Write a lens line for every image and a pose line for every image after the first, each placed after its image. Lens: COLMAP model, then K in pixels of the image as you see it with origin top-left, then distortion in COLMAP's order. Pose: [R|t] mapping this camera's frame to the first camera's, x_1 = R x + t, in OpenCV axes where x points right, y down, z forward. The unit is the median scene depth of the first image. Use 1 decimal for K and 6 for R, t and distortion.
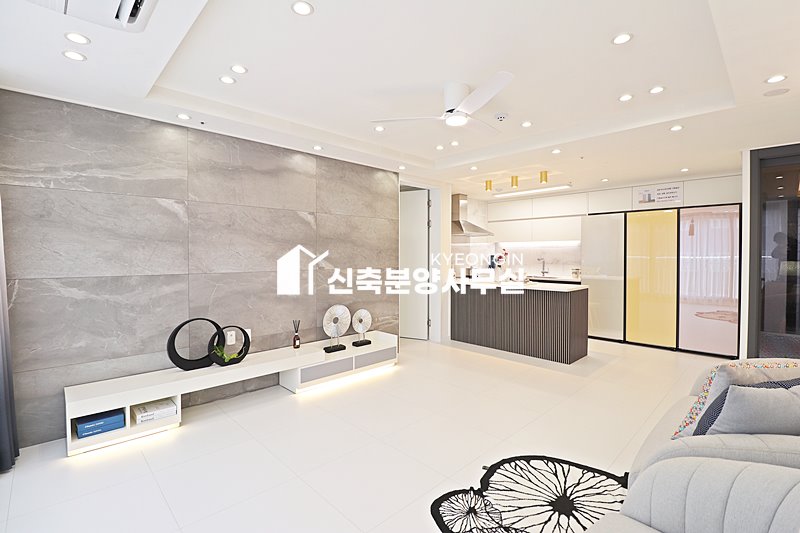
lens RADIAL K [[368.7, 0, 397.7], [0, 368.7, 261.2], [0, 0, 1]] dist [0.001204, -0.015128]
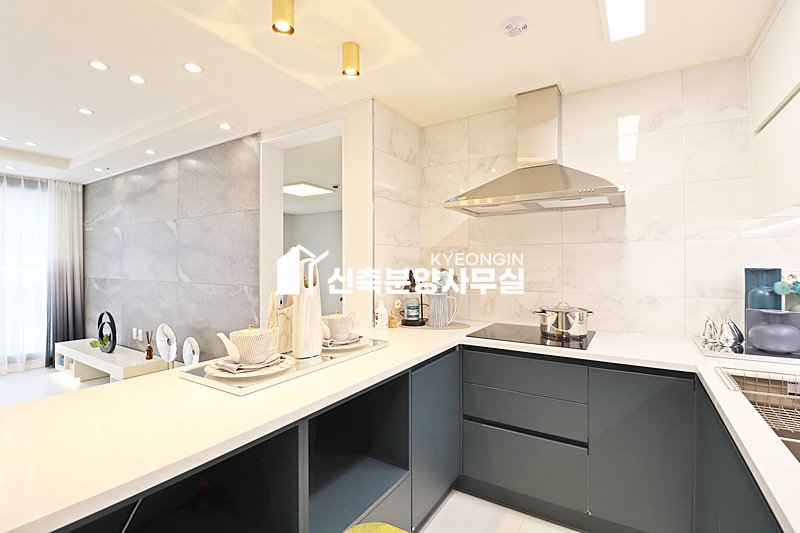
lens RADIAL K [[368.7, 0, 397.7], [0, 368.7, 261.2], [0, 0, 1]] dist [0.001204, -0.015128]
pose [[0.236241, -0.008318, -0.971659, 0.759761], [-0.016551, 0.999784, -0.012583, -0.024543], [0.971553, 0.019055, 0.236052, 1.263351]]
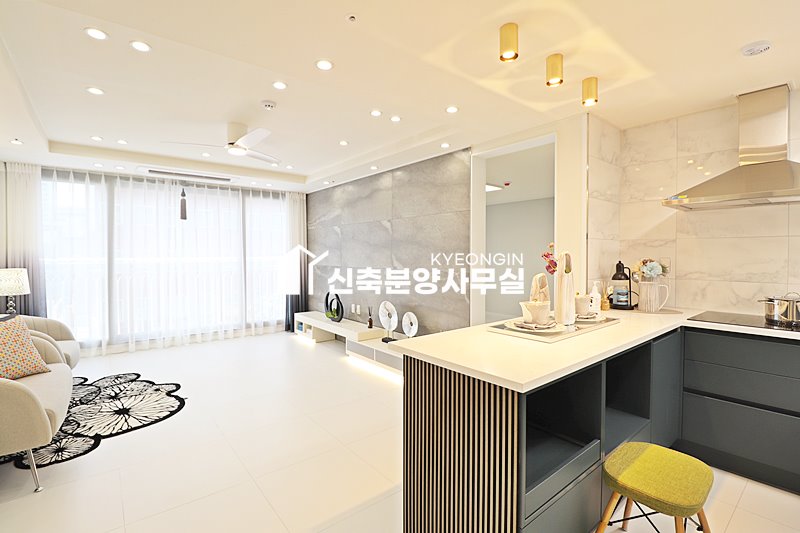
lens RADIAL K [[368.7, 0, 397.7], [0, 368.7, 261.2], [0, 0, 1]] dist [0.001204, -0.015128]
pose [[-0.089366, 0.016959, -0.995854, 0.893648], [-0.018845, 0.999647, 0.018715, -0.022204], [0.995821, 0.020440, -0.089015, 1.078675]]
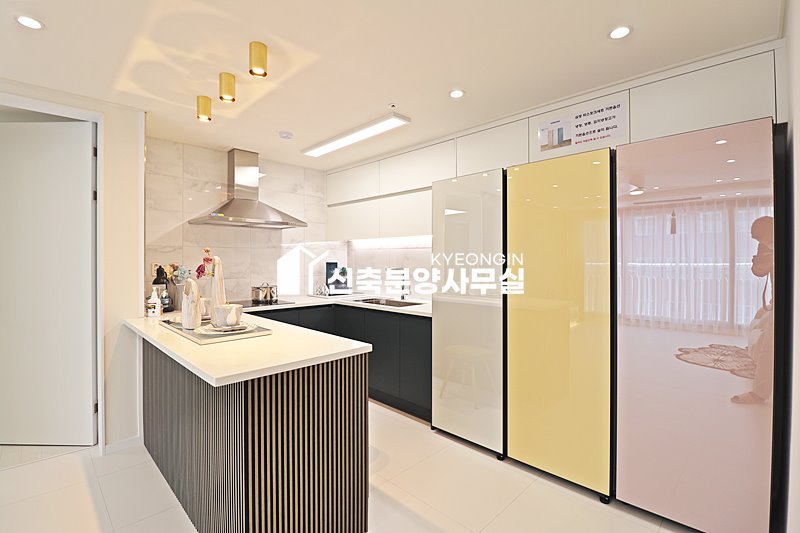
lens RADIAL K [[368.7, 0, 397.7], [0, 368.7, 261.2], [0, 0, 1]] dist [0.001204, -0.015128]
pose [[0.999894, -0.001094, 0.014491, 0.623306], [0.001347, 0.999847, -0.017424, -0.013380], [-0.014470, 0.017442, 0.999743, 0.718549]]
